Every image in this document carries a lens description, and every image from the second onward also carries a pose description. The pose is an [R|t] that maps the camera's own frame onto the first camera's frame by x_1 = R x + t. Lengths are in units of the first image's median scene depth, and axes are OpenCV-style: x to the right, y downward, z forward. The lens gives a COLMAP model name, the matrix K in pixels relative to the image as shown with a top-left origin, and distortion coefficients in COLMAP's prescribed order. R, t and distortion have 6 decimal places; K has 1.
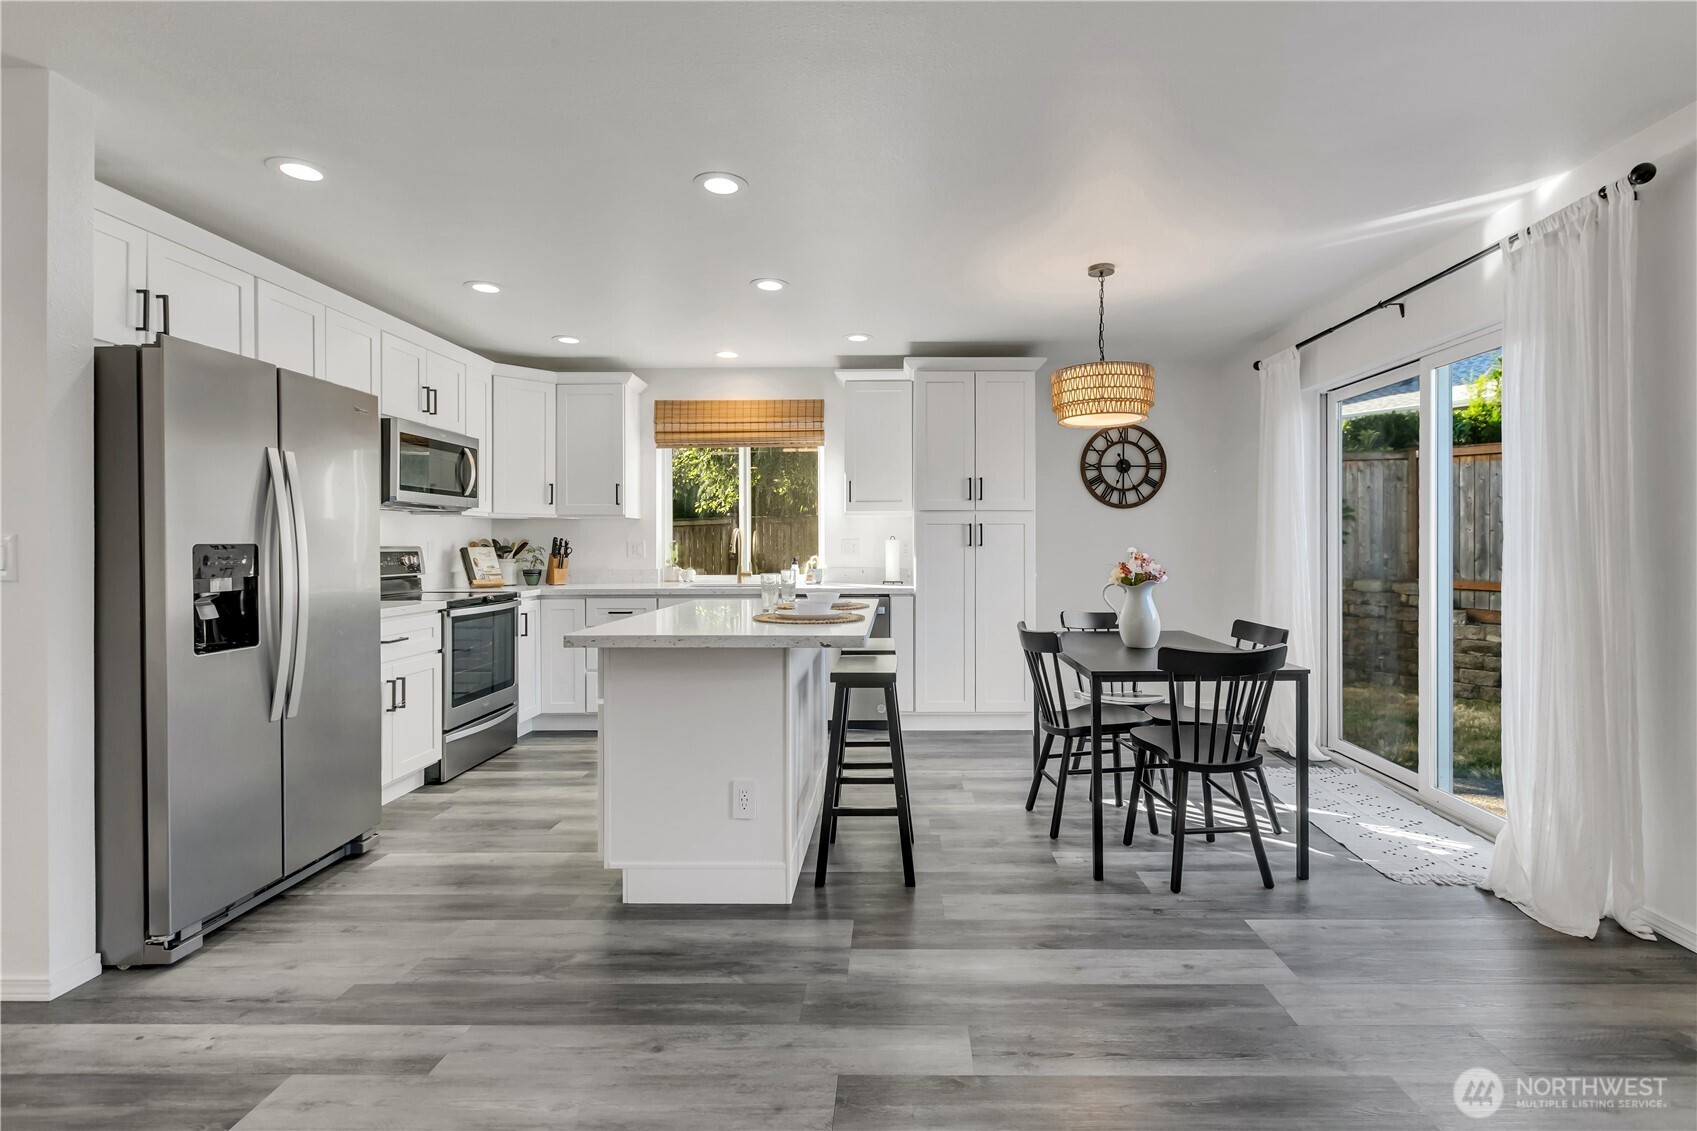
lens RADIAL K [[788.2, 0, 890.5], [0, 788.2, 547.4], [0, 0, 1]] dist [0.000753, -0.000418]
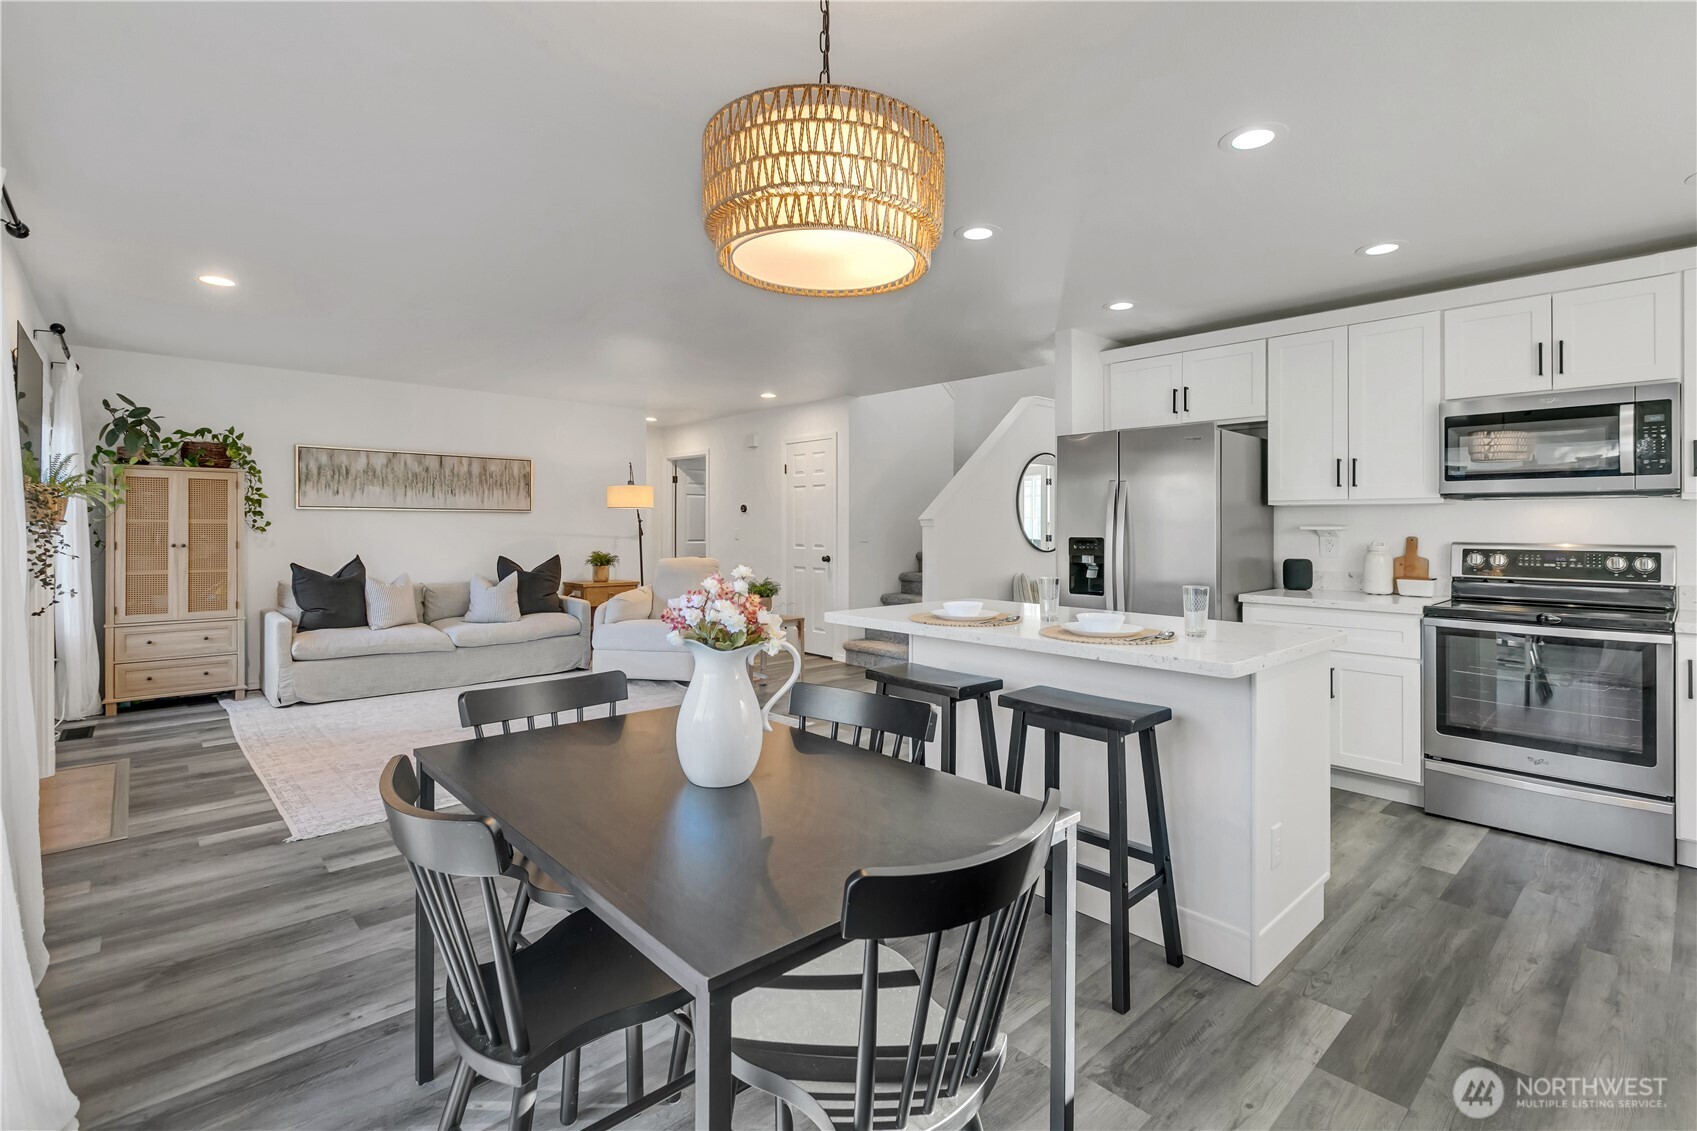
lens RADIAL K [[788.2, 0, 859.6], [0, 788.2, 536.4], [0, 0, 1]] dist [0.000753, -0.000418]
pose [[-0.723553, 0.008317, -0.690219, 0.376531], [-0.004265, 0.999854, 0.016519, -0.016436], [0.690256, 0.014896, -0.723412, 0.904604]]
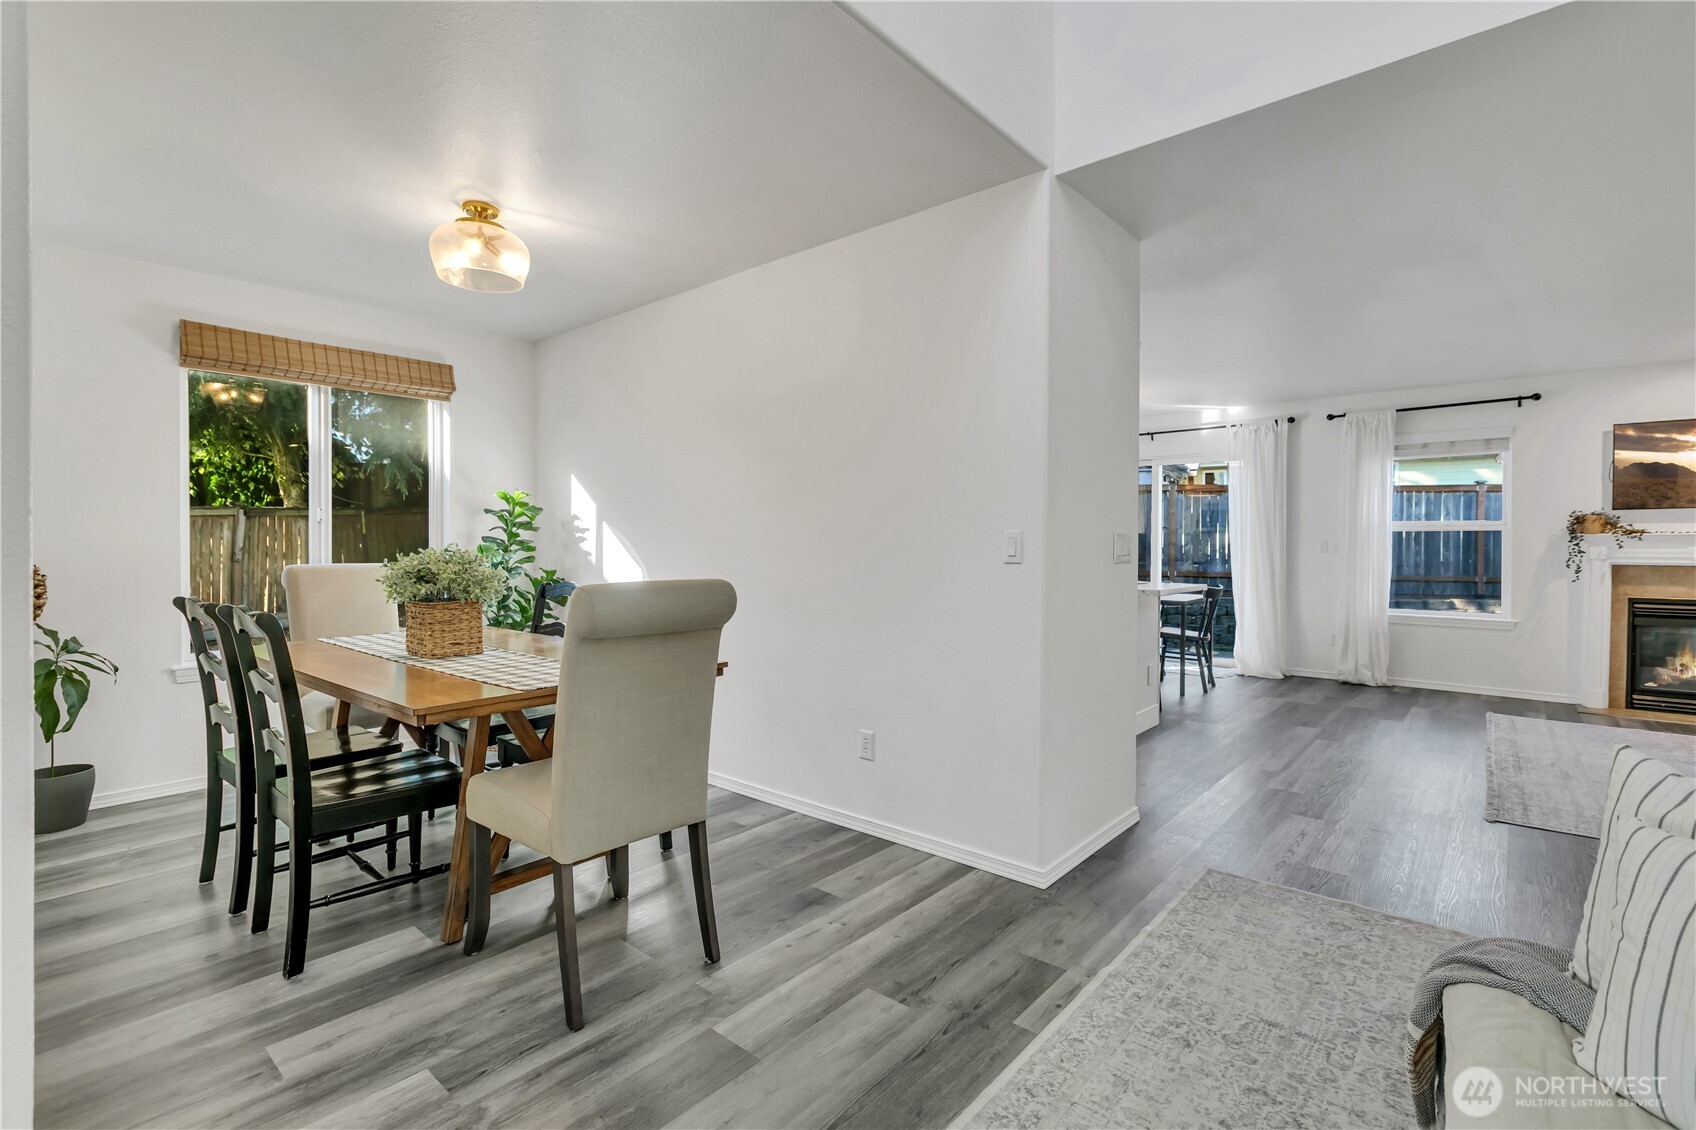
lens RADIAL K [[787.8, 0, 847.8], [0, 787.8, 550.4], [0, 0, 1]] dist [0.000753, -0.000418]
pose [[0.636160, -0.000857, 0.771557, -1.070720], [-0.001409, 0.999996, 0.002272, 0.007055], [-0.771556, -0.002533, 0.636157, 0.172813]]
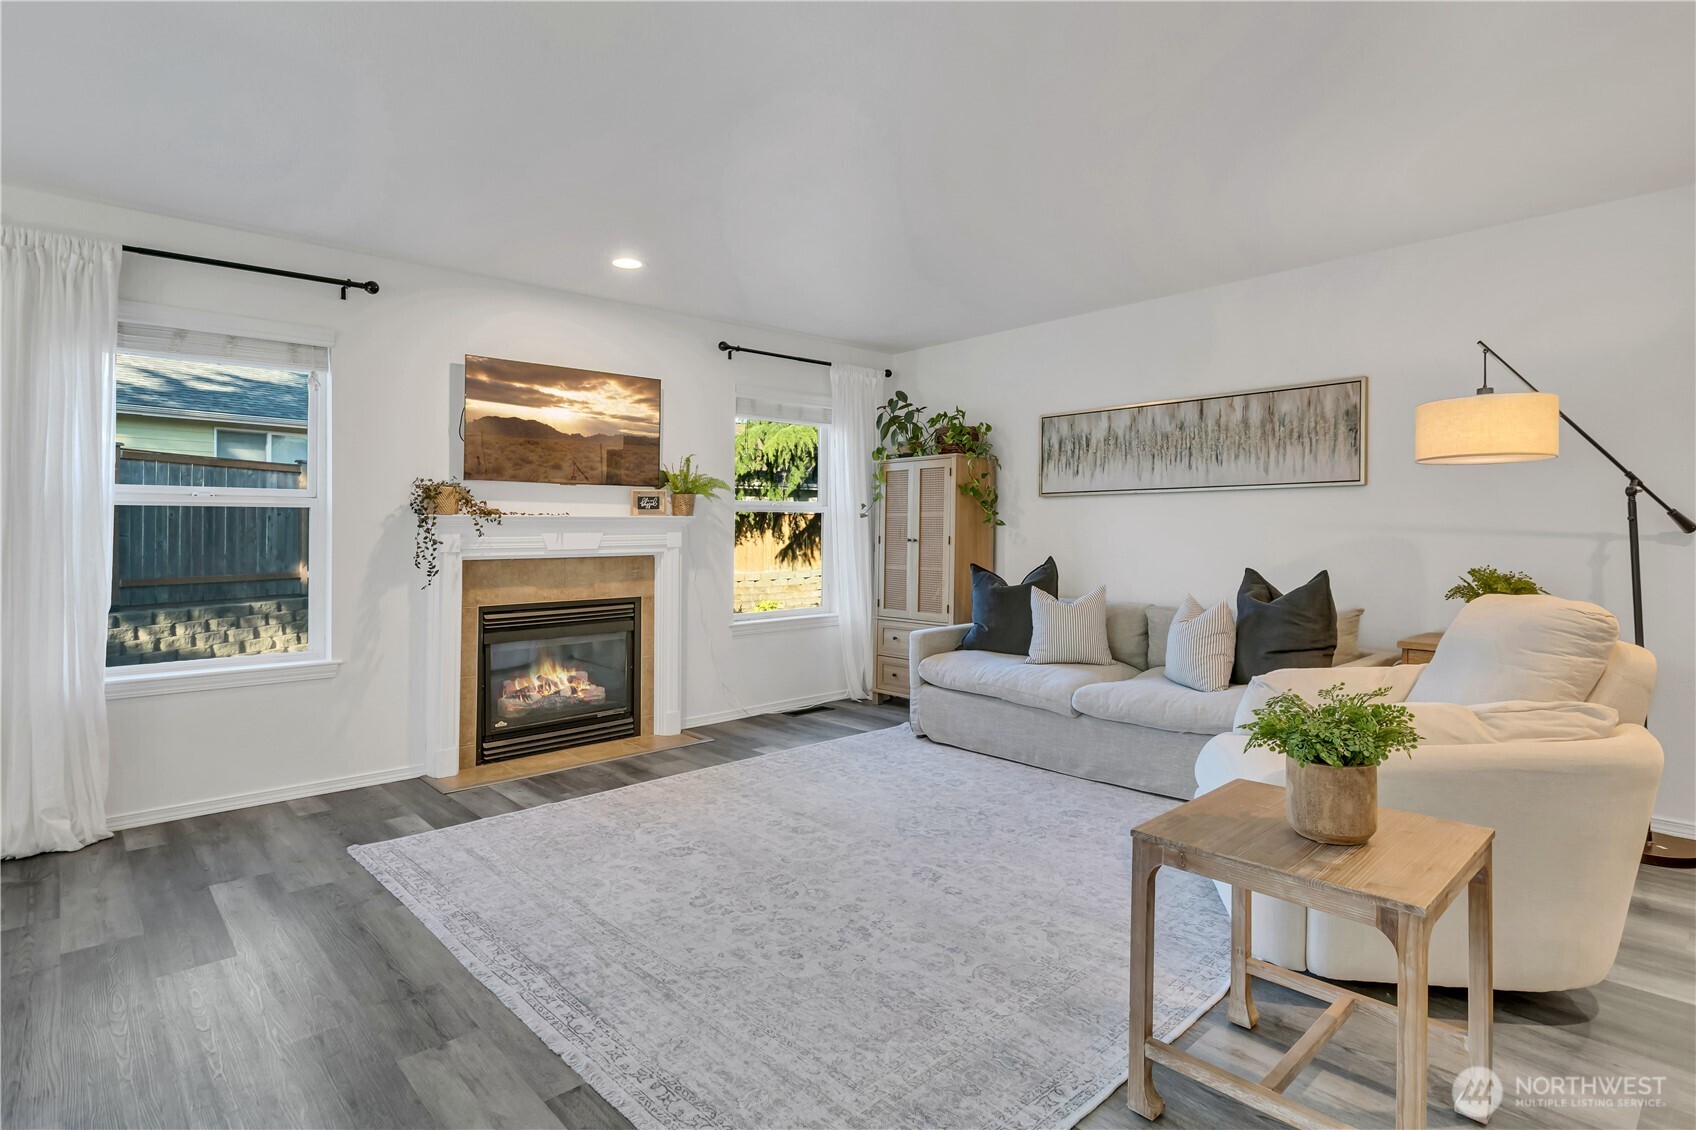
lens RADIAL K [[872.6, 0, 863.1], [0, 872.6, 528.5], [0, 0, 1]] dist [-0.004664, -0.000025]
pose [[-0.691550, 0.006547, 0.722299, -0.419057], [0.008749, 0.999961, -0.000688, 0.002112], [-0.722276, 0.005844, -0.691581, 0.344036]]
